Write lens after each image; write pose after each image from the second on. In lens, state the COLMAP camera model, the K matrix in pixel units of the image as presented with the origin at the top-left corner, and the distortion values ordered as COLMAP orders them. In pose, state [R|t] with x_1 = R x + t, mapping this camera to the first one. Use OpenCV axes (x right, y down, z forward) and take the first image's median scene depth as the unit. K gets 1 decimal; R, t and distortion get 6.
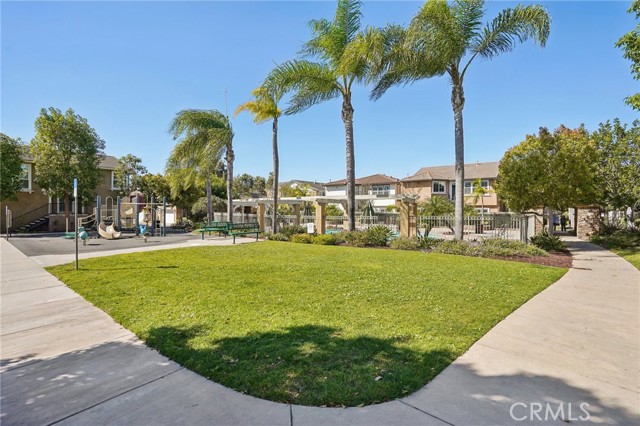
lens RADIAL K [[315.2, 0, 320.0], [0, 315.2, 213.0], [0, 0, 1]] dist [0.000584, 0.000712]
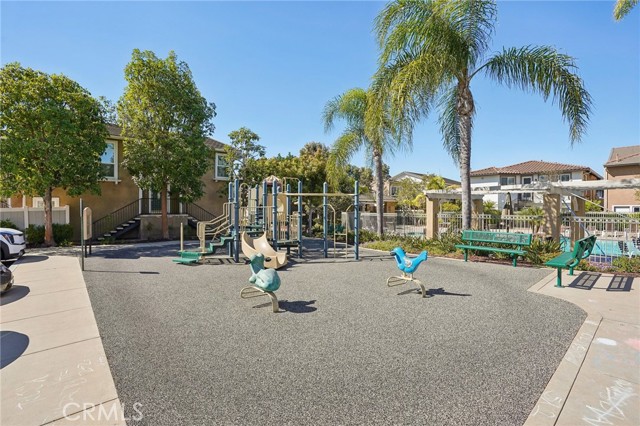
lens RADIAL K [[279.8, 0, 317.2], [0, 279.8, 211.7], [0, 0, 1]] dist [-0.027716, 0.000169]
pose [[0.994909, -0.004119, -0.100692, -0.420476], [0.004275, 0.999990, 0.001327, -0.001379], [0.100685, -0.001750, 0.994917, 0.444631]]
